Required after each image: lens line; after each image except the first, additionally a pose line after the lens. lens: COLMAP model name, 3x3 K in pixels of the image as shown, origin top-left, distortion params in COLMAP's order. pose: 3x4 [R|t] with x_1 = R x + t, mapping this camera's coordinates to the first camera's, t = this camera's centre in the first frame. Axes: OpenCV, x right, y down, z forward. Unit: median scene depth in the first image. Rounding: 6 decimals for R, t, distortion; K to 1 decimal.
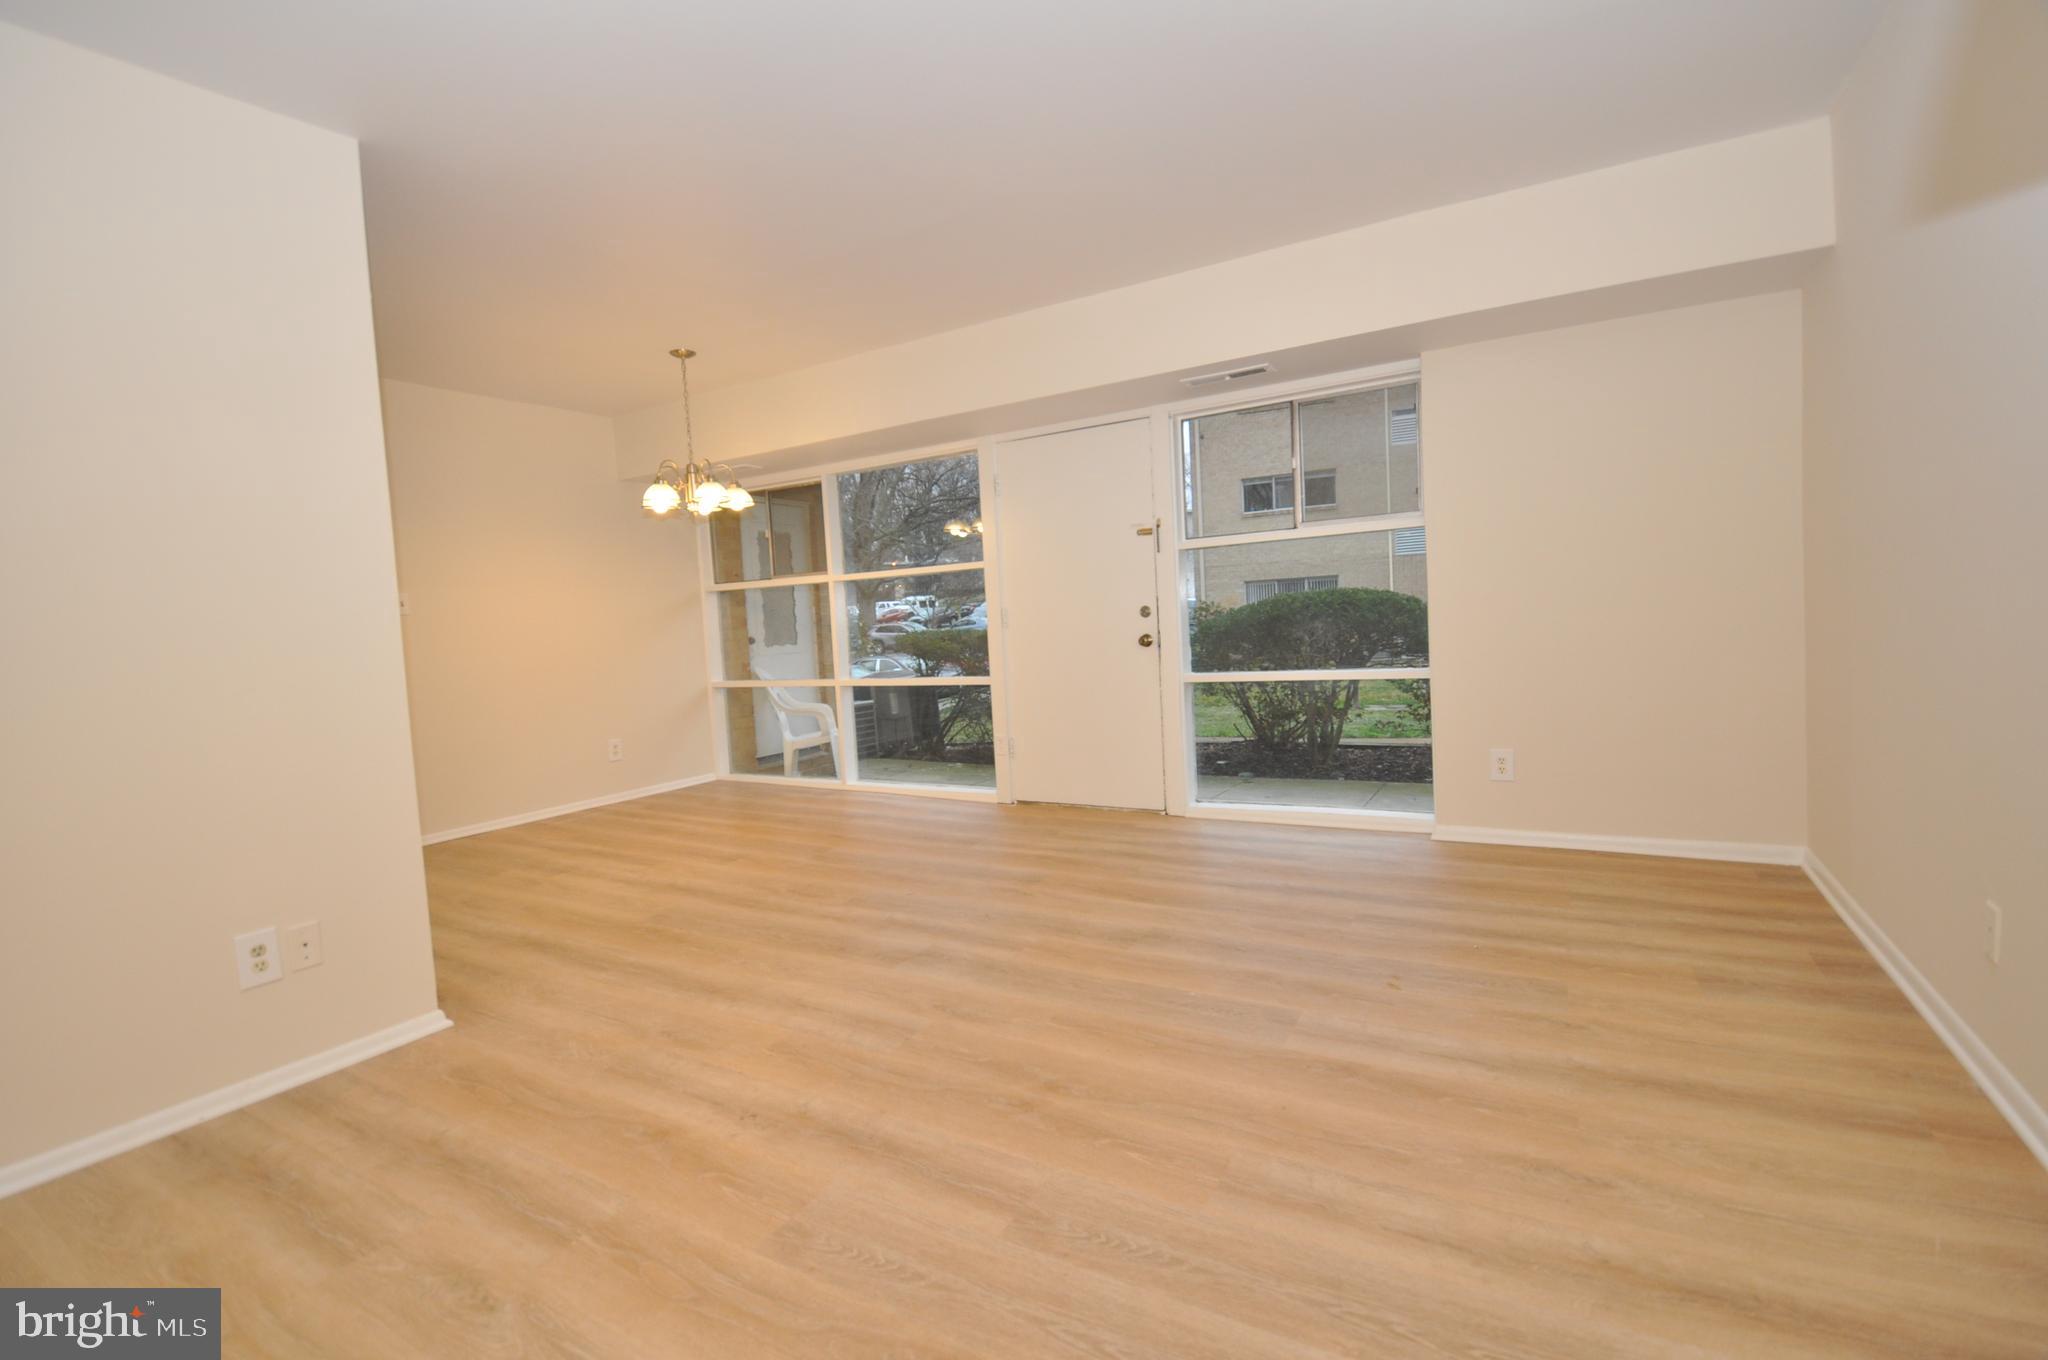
lens RADIAL K [[901.8, 0, 1025.4], [0, 901.8, 674.4], [0, 0, 1]] dist [0.007556, -0.017156]
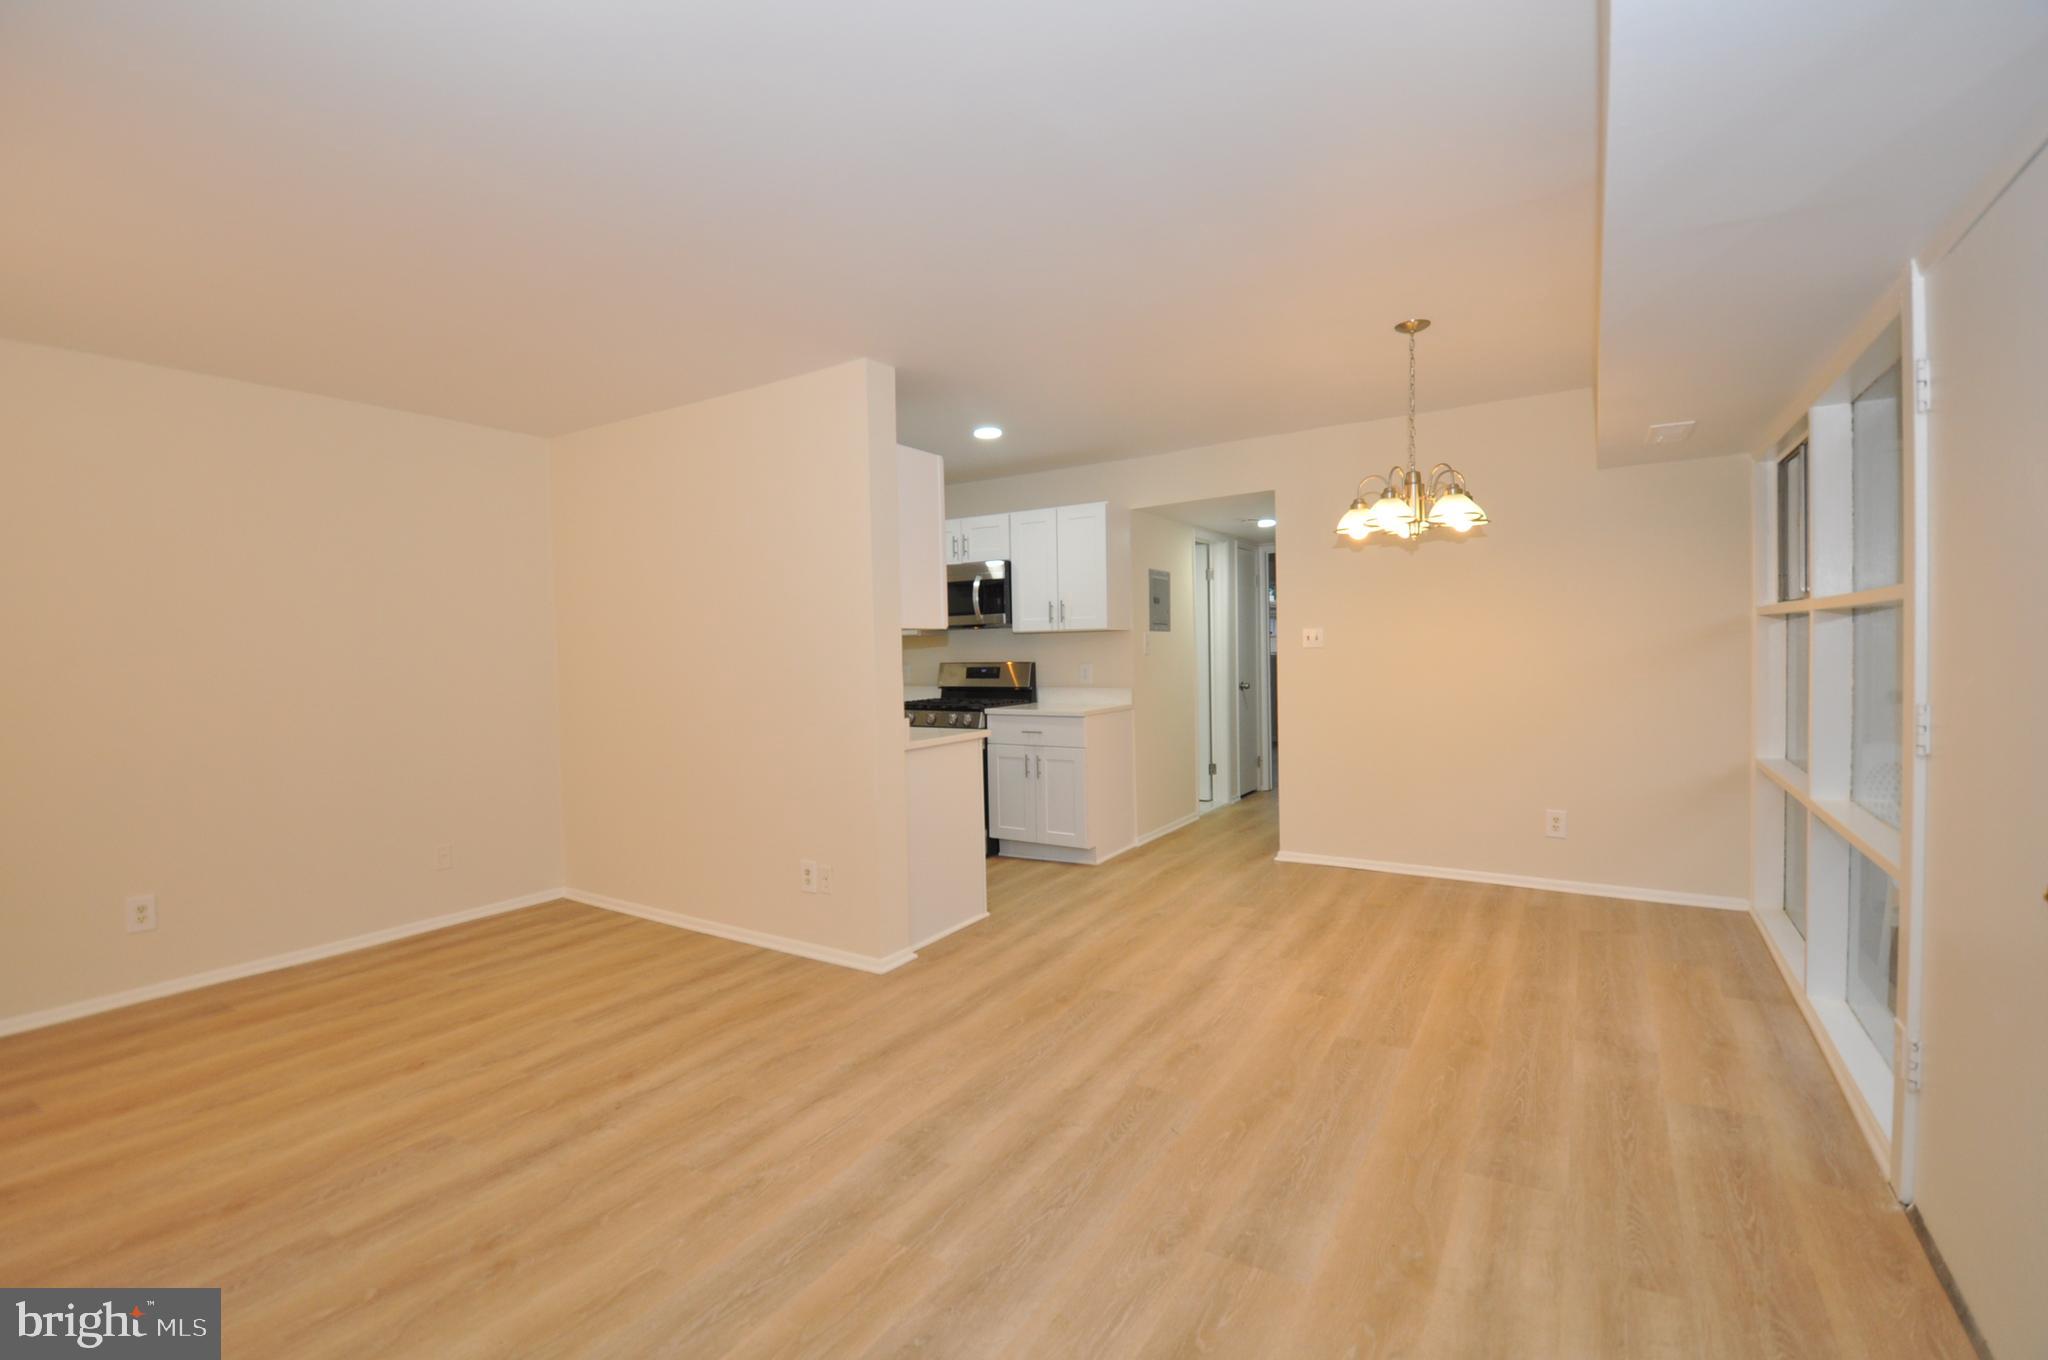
lens RADIAL K [[901.8, 0, 1025.2], [0, 901.8, 675.5], [0, 0, 1]] dist [0.007556, -0.017156]
pose [[-0.029866, 0.087187, -0.995744, 0.702172], [-0.041060, 0.995241, 0.088375, -0.202518], [0.998710, 0.043525, -0.026144, 1.220275]]
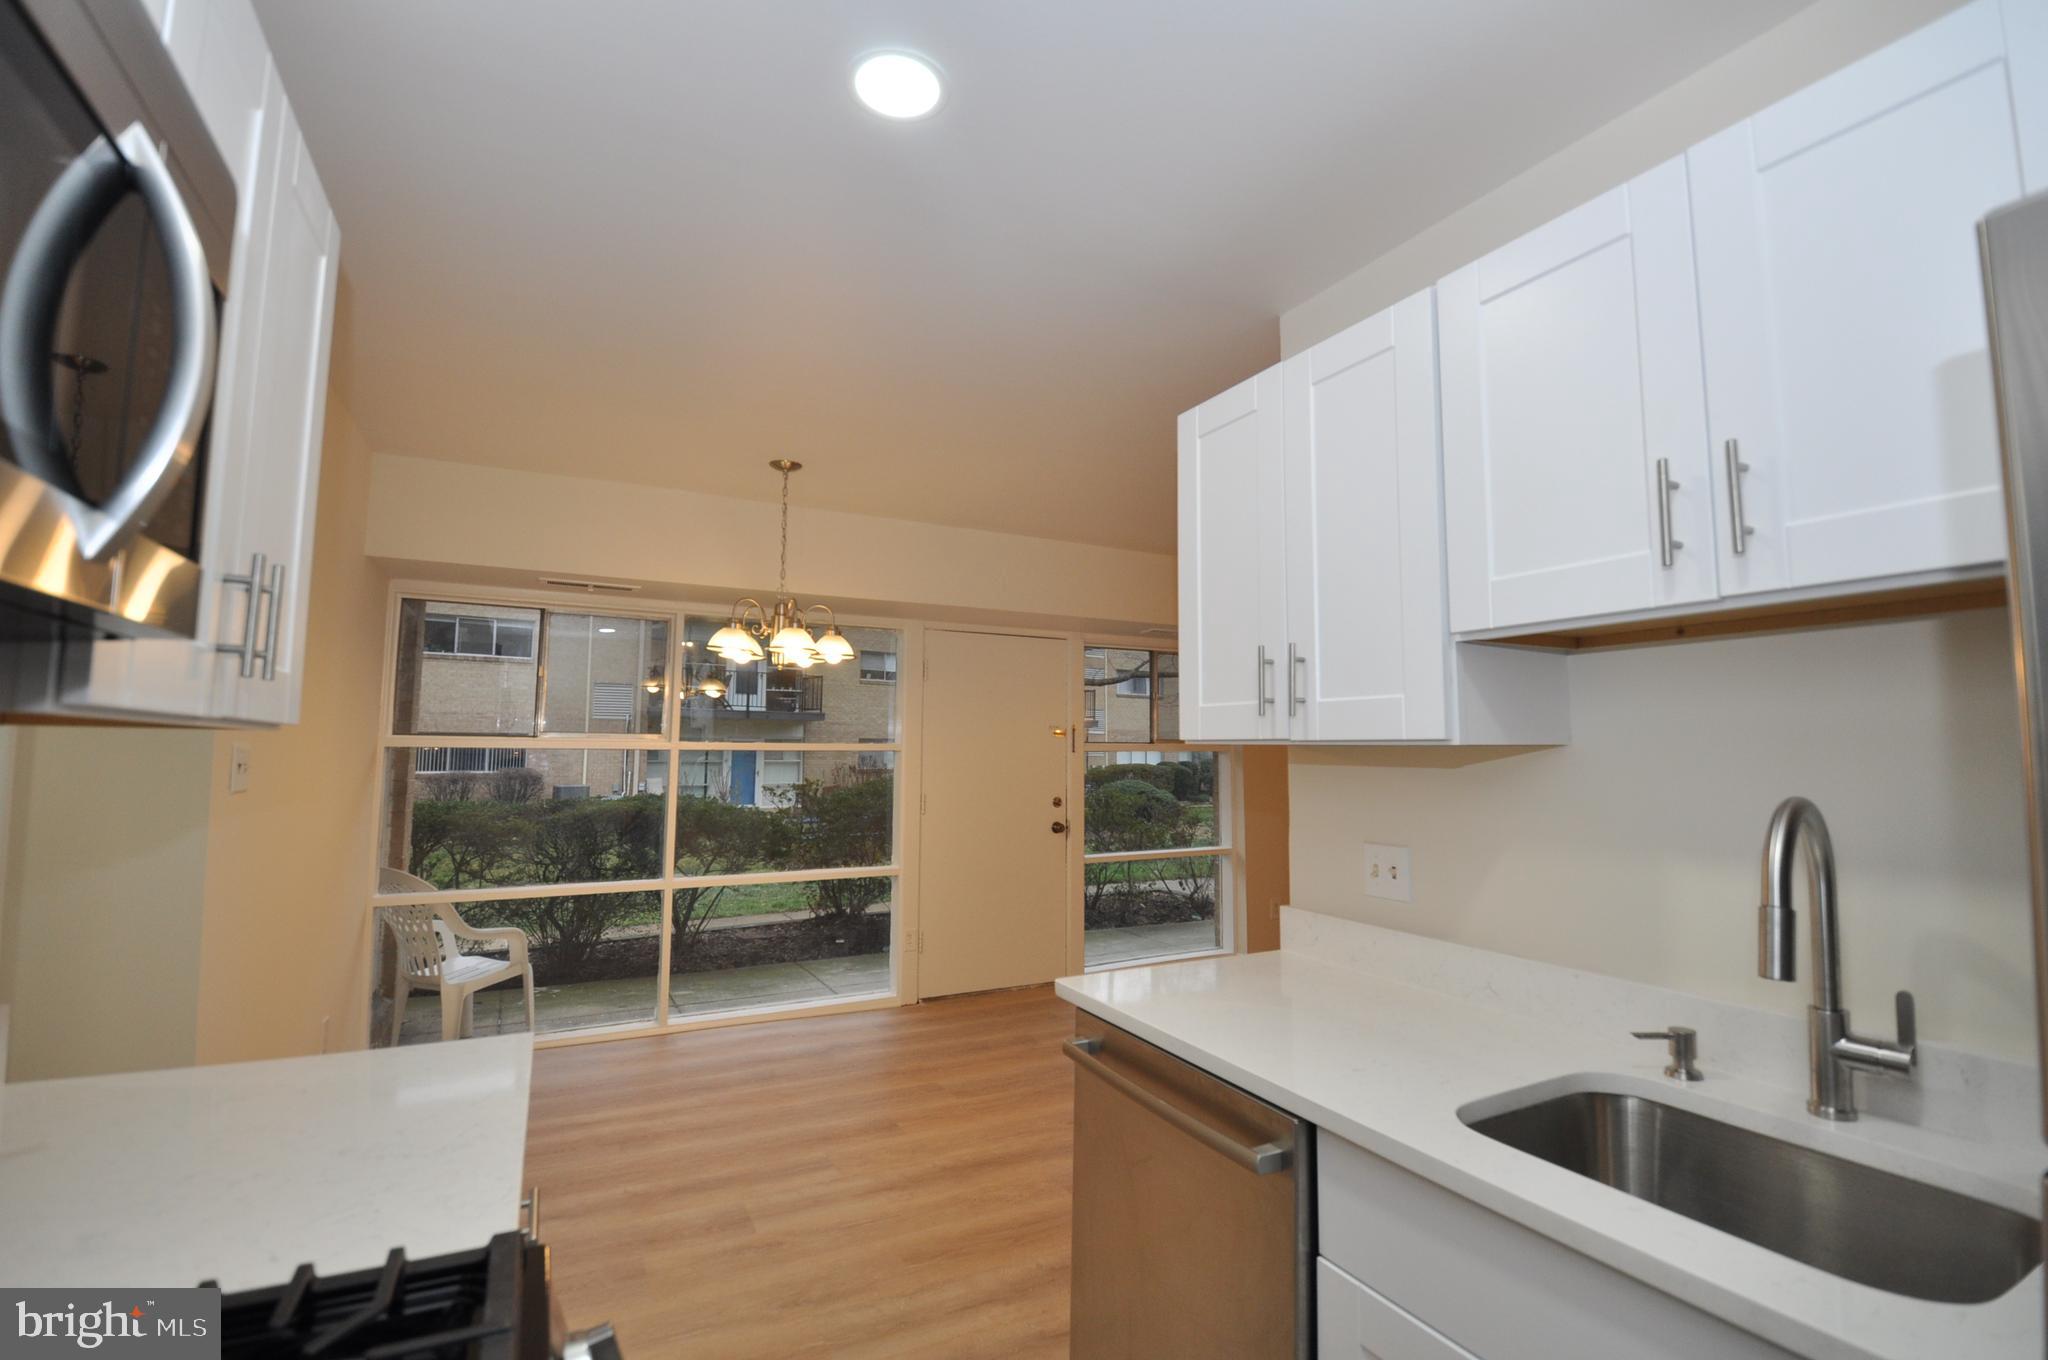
lens RADIAL K [[901.8, 0, 1028.1], [0, 901.8, 677.2], [0, 0, 1]] dist [0.007556, -0.017156]
pose [[0.524114, 0.126830, 0.842151, -1.551503], [0.020090, 0.986732, -0.161108, -0.075247], [-0.851411, 0.101358, 0.514612, 0.755040]]
